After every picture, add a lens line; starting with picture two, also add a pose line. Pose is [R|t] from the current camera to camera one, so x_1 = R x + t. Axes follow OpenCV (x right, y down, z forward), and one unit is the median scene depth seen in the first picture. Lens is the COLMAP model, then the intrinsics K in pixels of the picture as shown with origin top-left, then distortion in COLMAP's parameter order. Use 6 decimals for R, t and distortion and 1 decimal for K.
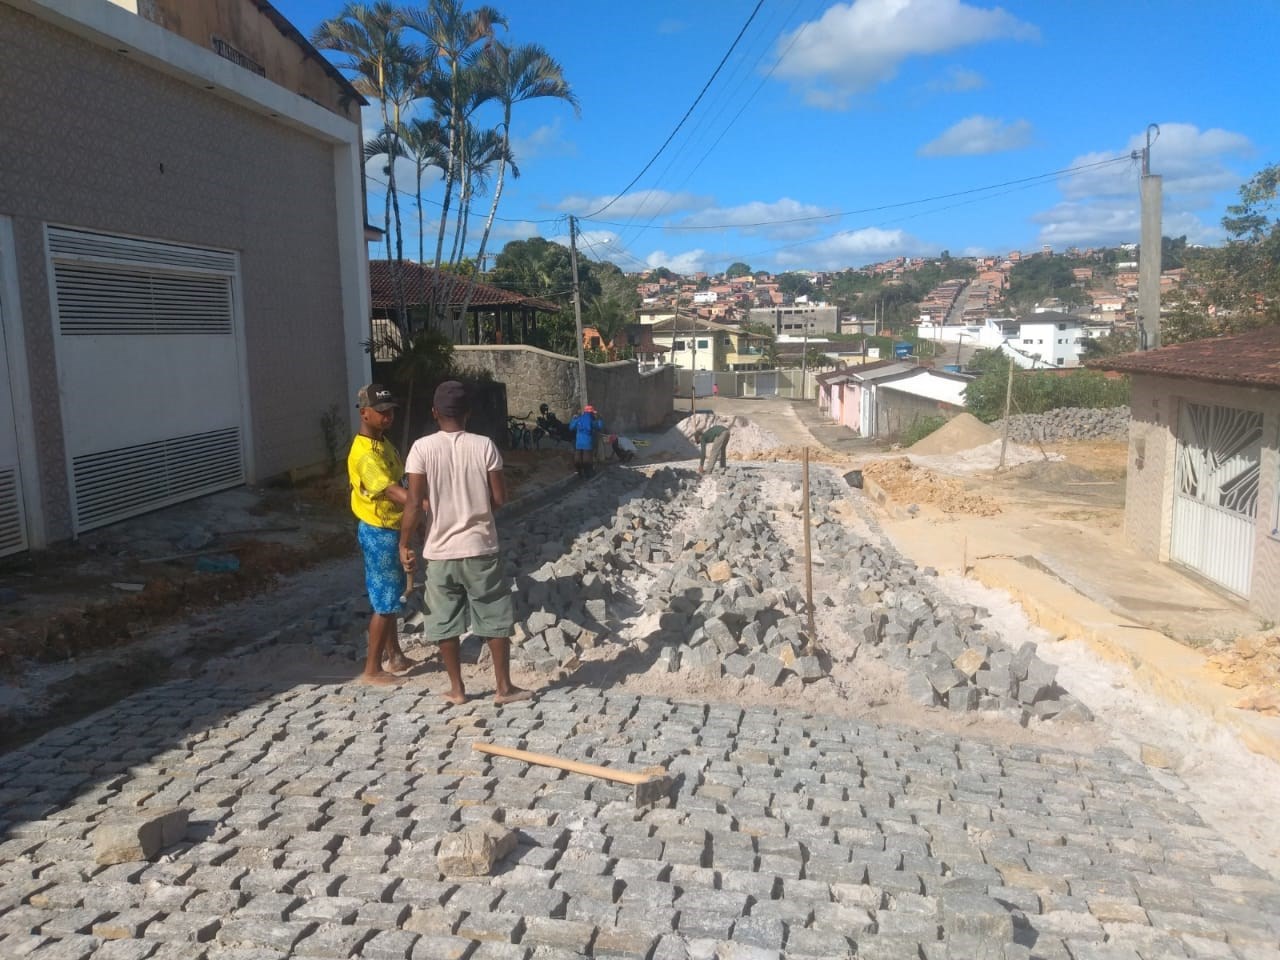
lens RADIAL K [[996.4, 0, 638.8], [0, 996.4, 485.4], [0, 0, 1]] dist [0.079577, -0.161396]
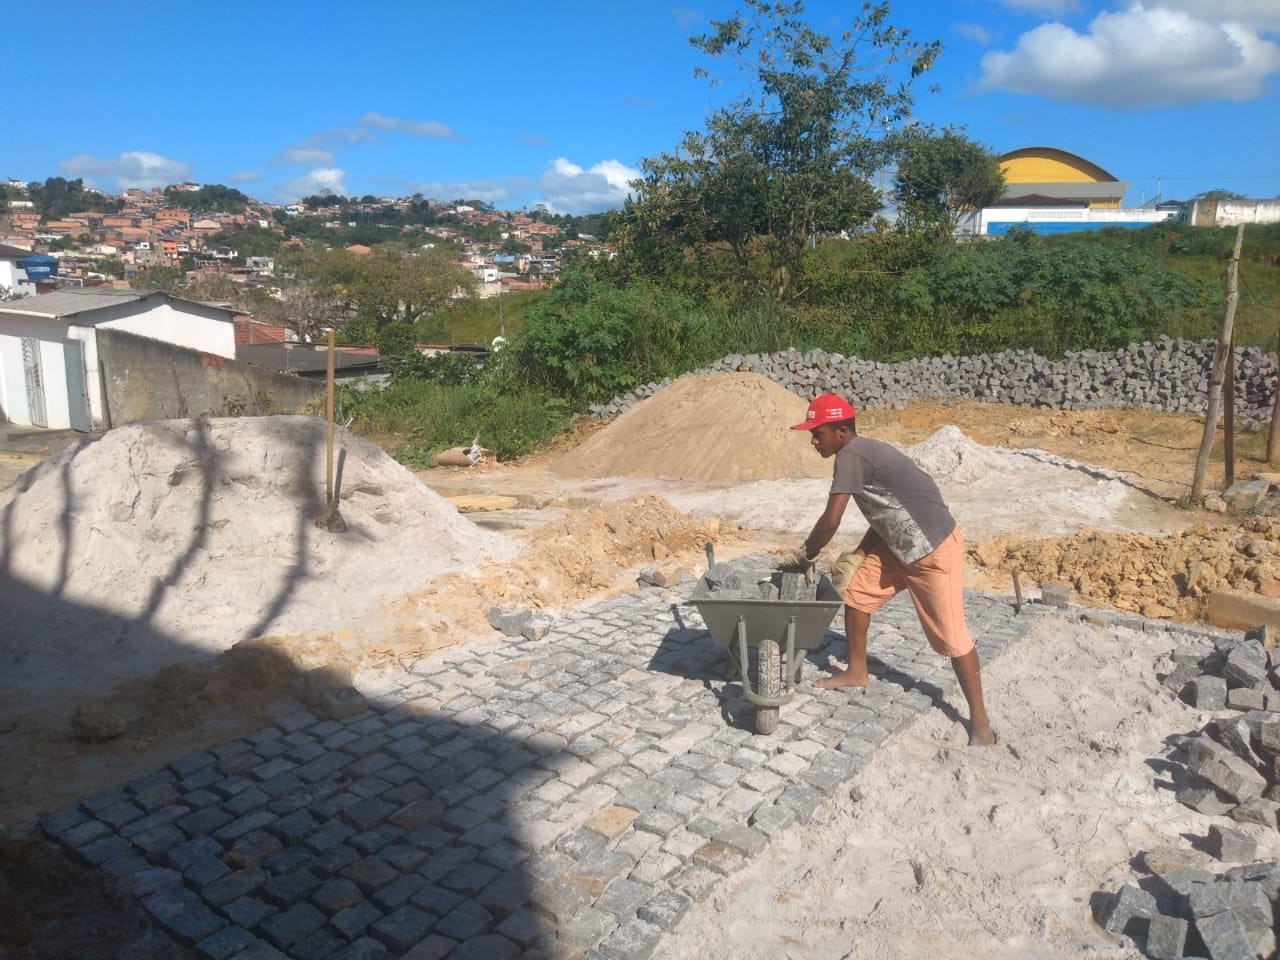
lens RADIAL K [[1002.7, 0, 640.0], [0, 1002.7, 480.0], [0, 0, 1]] dist [0.002116, 0.004098]
pose [[0.543171, -0.140443, 0.827793, -0.043327], [0.103588, 0.989588, 0.099922, -0.037159], [-0.833208, 0.031475, 0.552064, 0.405991]]
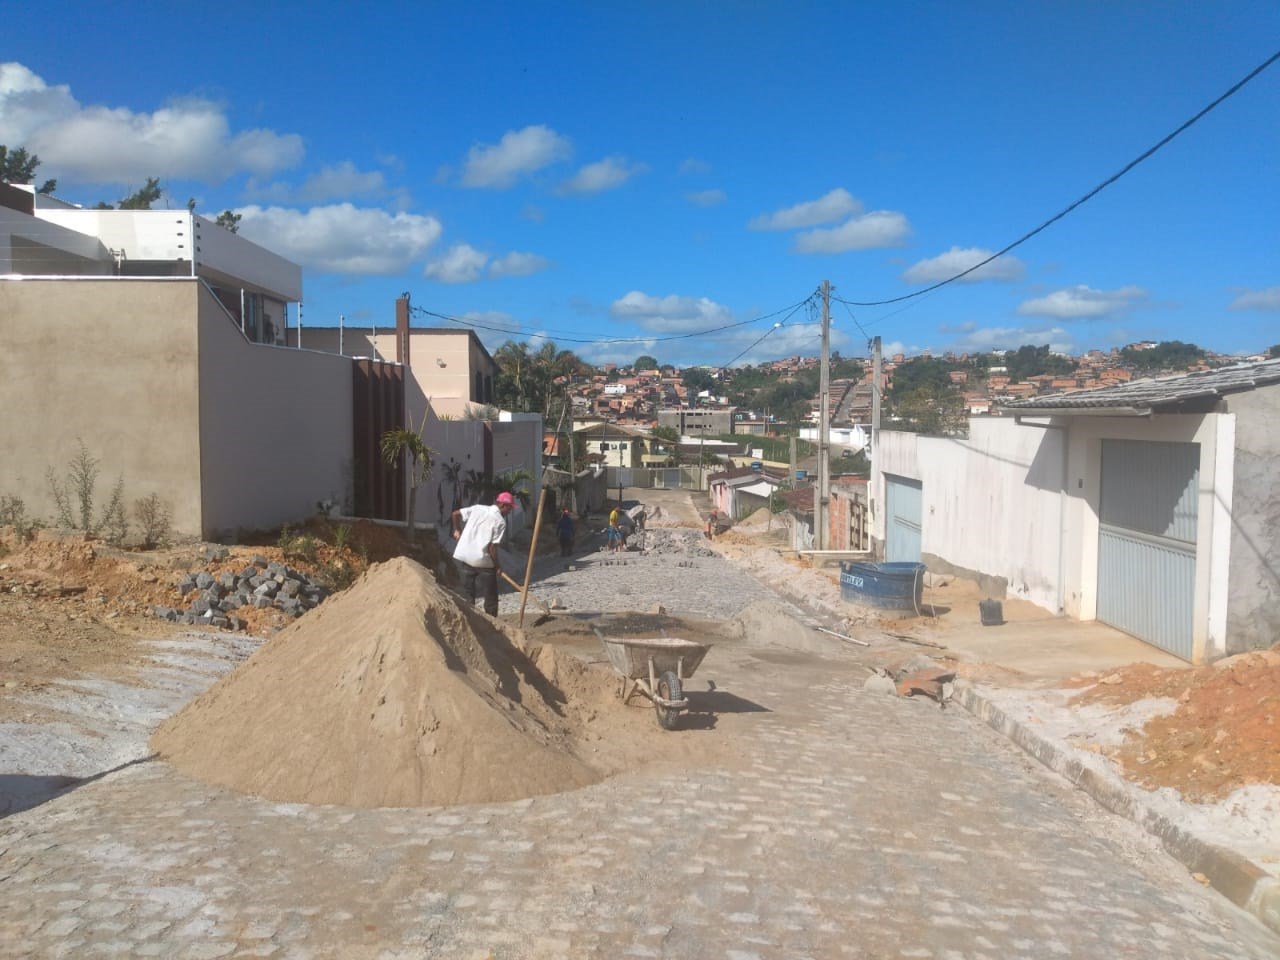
lens RADIAL K [[996.4, 0, 638.8], [0, 996.4, 485.4], [0, 0, 1]] dist [0.079577, -0.161396]
pose [[0.995432, 0.017379, 0.093873, -0.073842], [-0.009525, 0.996464, -0.083474, 0.031533], [-0.094992, 0.082199, 0.992079, -0.569455]]
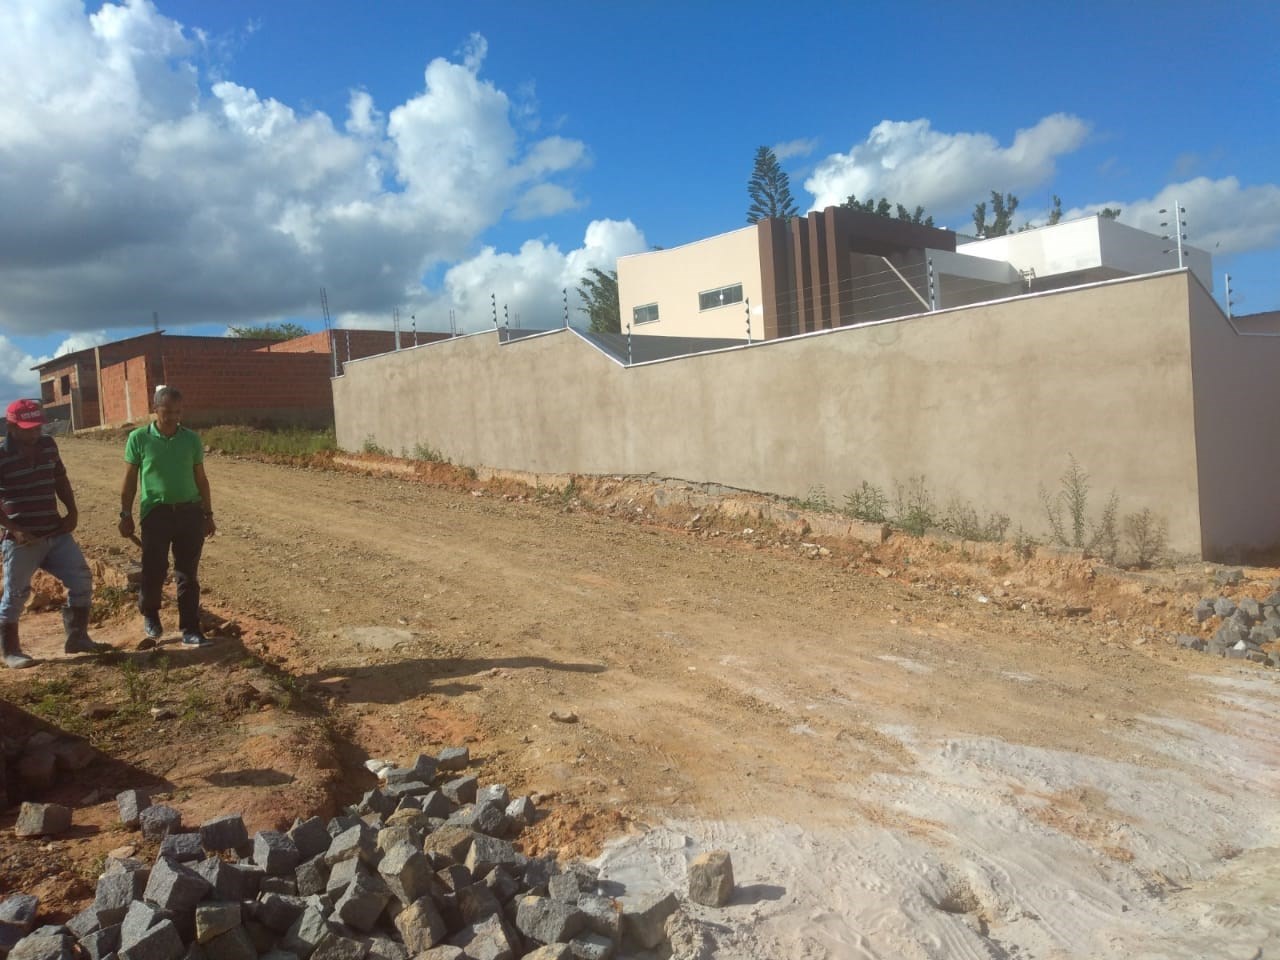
lens RADIAL K [[1000.4, 0, 642.2], [0, 1000.4, 484.8], [0, 0, 1]] dist [0.055349, -0.094857]
pose [[0.753934, -0.019862, -0.656649, -0.104586], [-0.039092, 0.996415, -0.075022, 0.030394], [0.655786, 0.082232, 0.750455, -0.560959]]
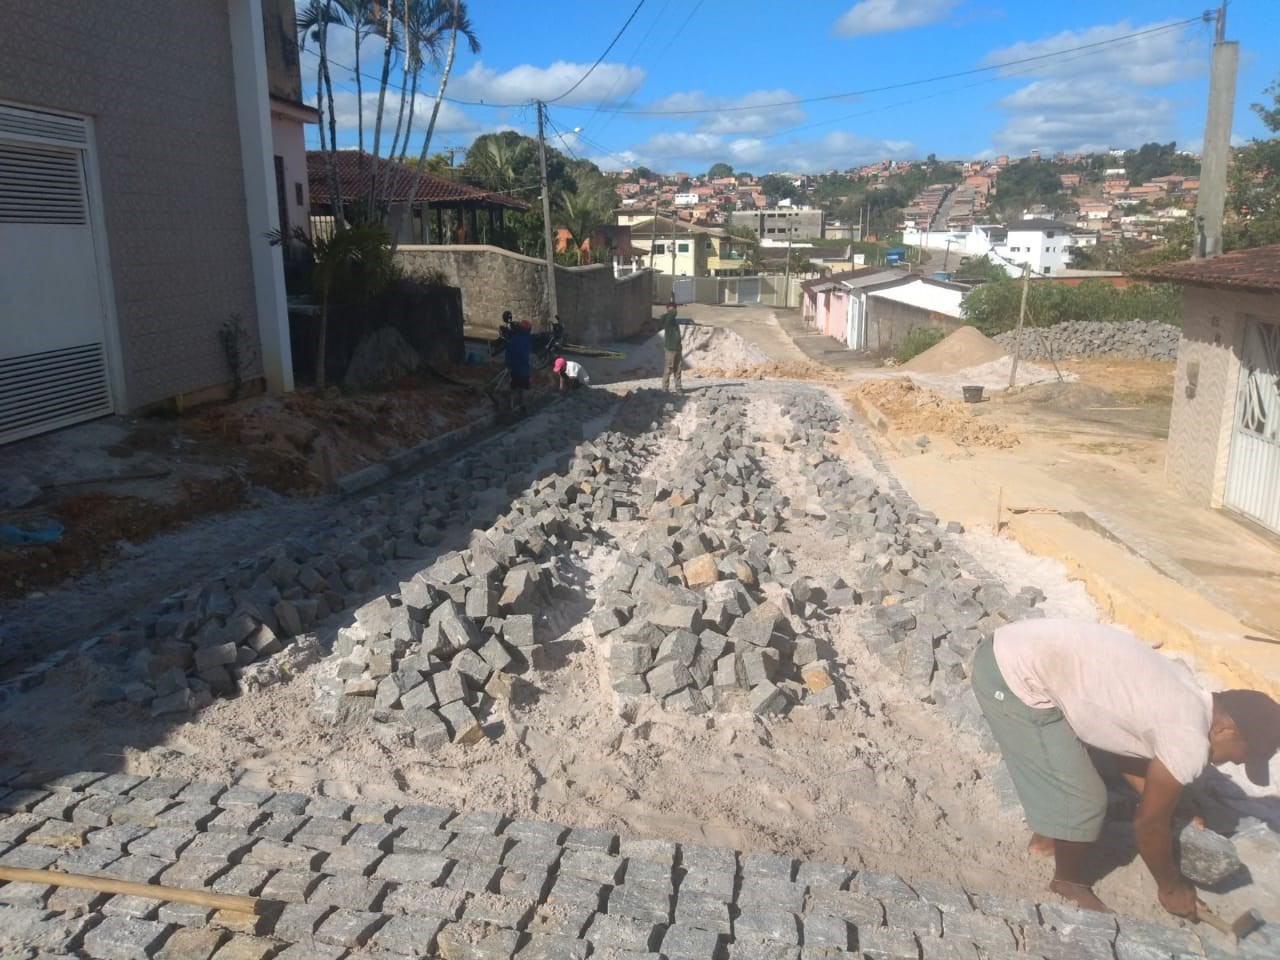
lens RADIAL K [[1003.3, 0, 640.0], [0, 1003.3, 480.0], [0, 0, 1]] dist [0.042849, -0.090548]
pose [[0.999719, 0.005176, 0.023144, 0.002994], [-0.007155, 0.996247, 0.086259, -0.004919], [-0.022610, -0.086400, 0.996004, 0.041726]]
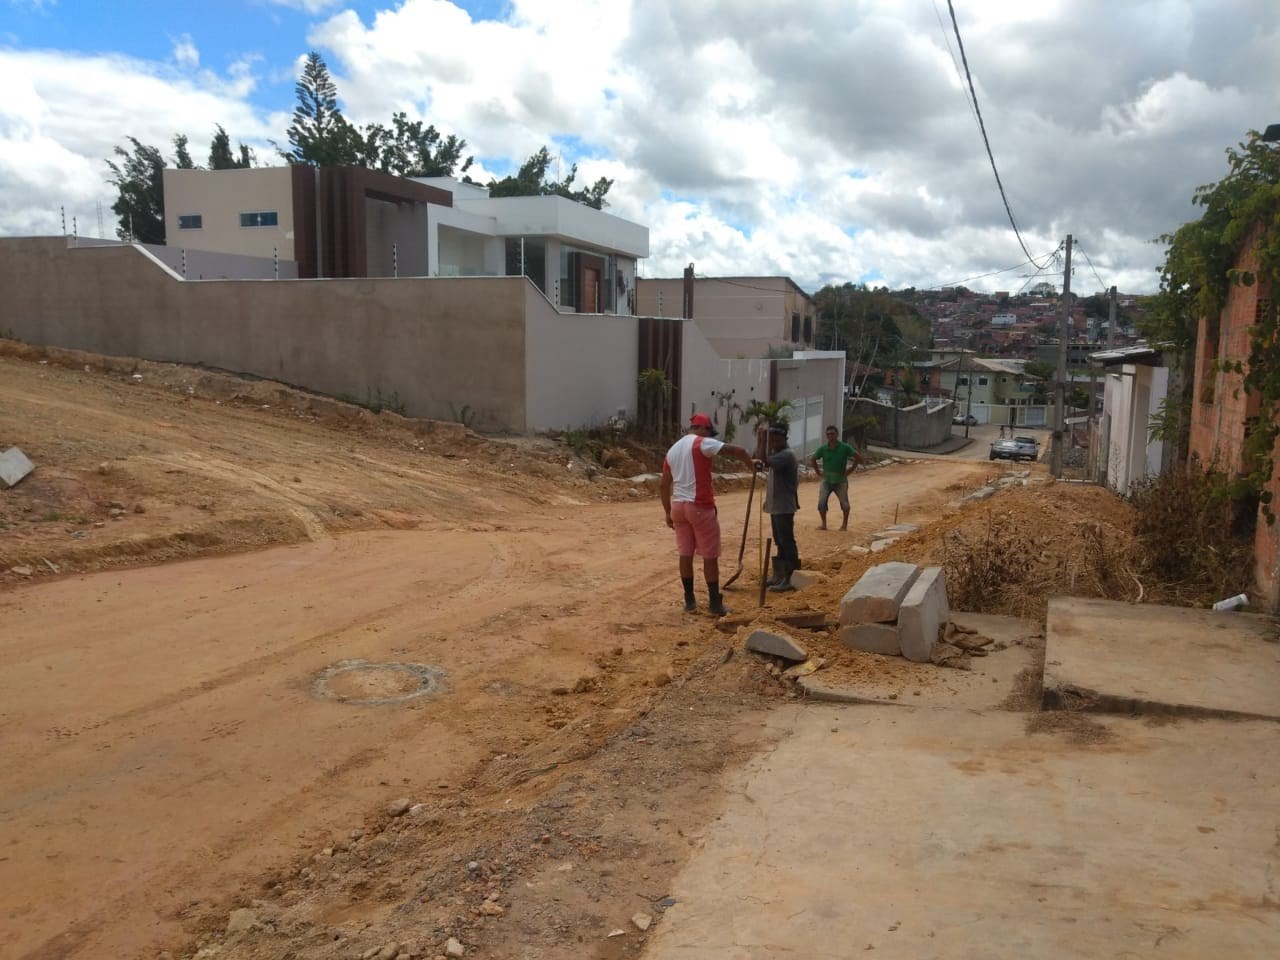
lens RADIAL K [[1000.4, 0, 642.2], [0, 1000.4, 484.8], [0, 0, 1]] dist [0.055349, -0.094857]
pose [[0.960865, 0.070975, -0.267770, 0.001365], [-0.073815, 0.997272, -0.000540, 0.042596], [0.267001, 0.020285, 0.963483, -0.697023]]
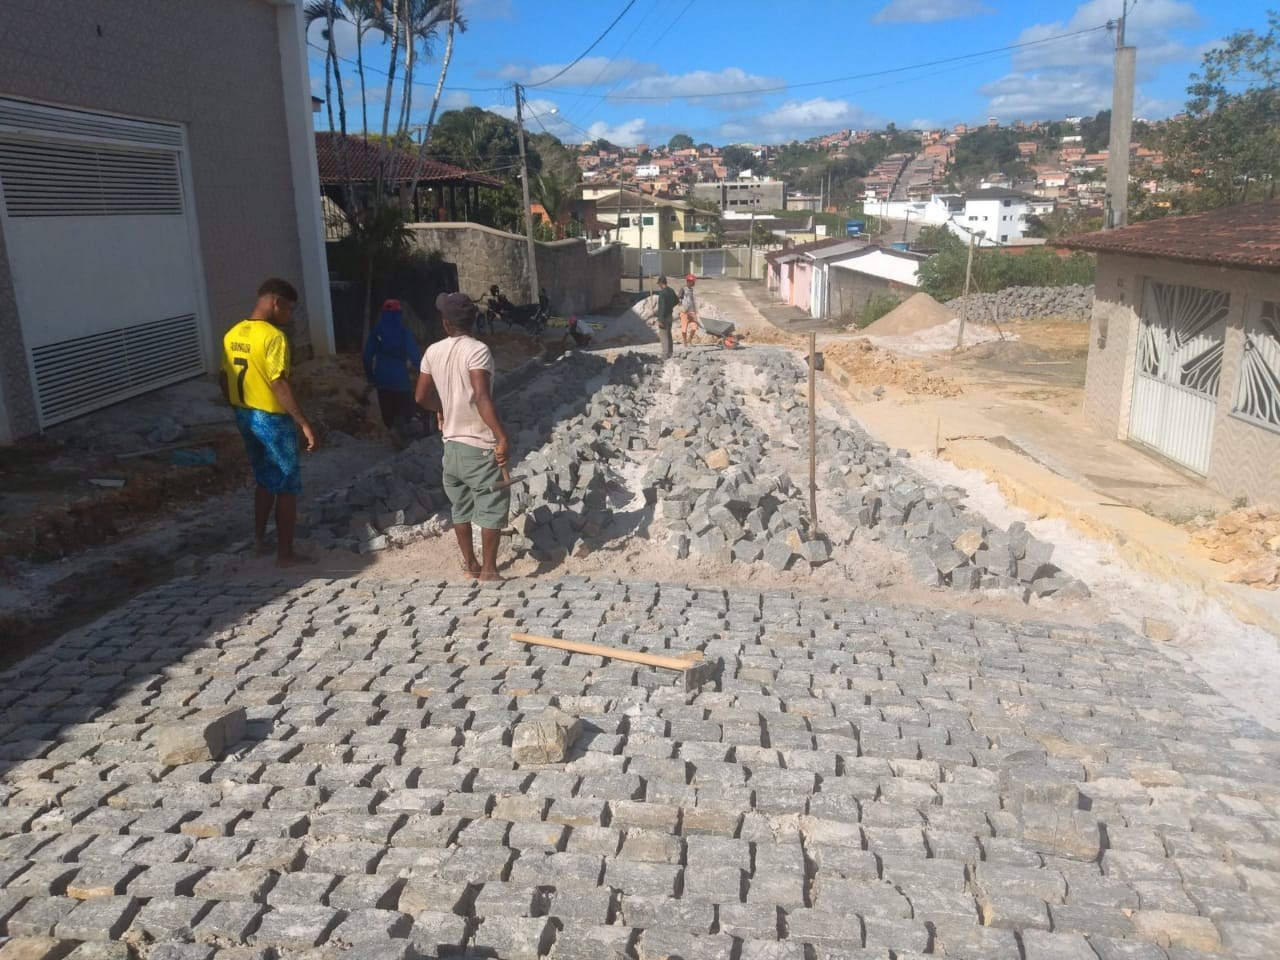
lens RADIAL K [[1004.7, 0, 642.1], [0, 1004.7, 480.1], [0, 0, 1]] dist [0.062551, -0.137429]
pose [[0.998139, -0.016682, 0.058658, -0.007293], [0.010081, 0.993760, 0.111081, -0.000680], [-0.060145, -0.110283, 0.992079, 0.000356]]
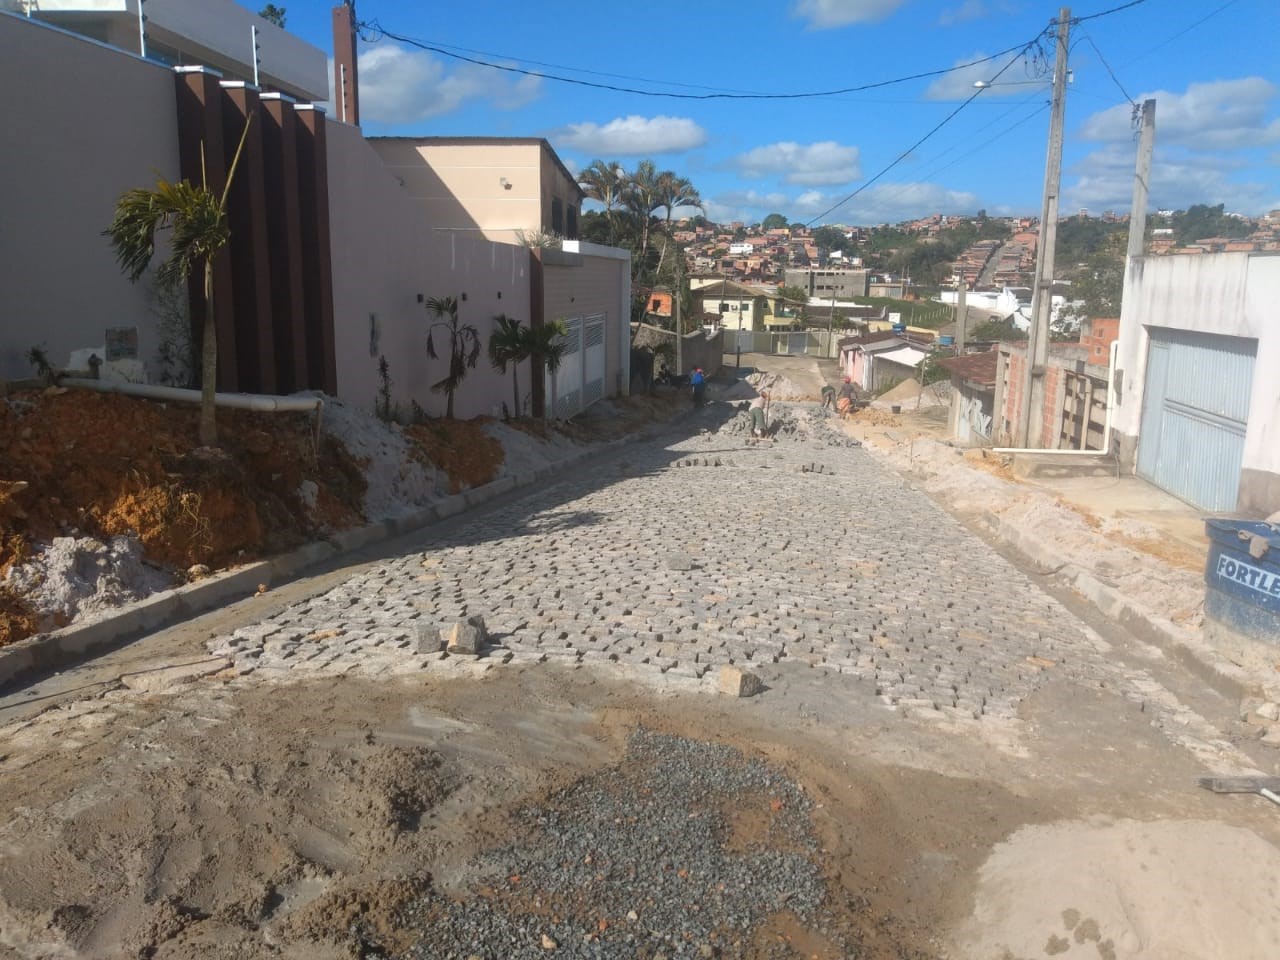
lens RADIAL K [[1003.3, 0, 640.0], [0, 1003.3, 480.0], [0, 0, 1]] dist [0.042849, -0.090548]
pose [[0.998930, 0.040788, -0.021804, -0.051096], [-0.039714, 0.998078, 0.047573, 0.020263], [0.023703, -0.046656, 0.998630, -0.396328]]
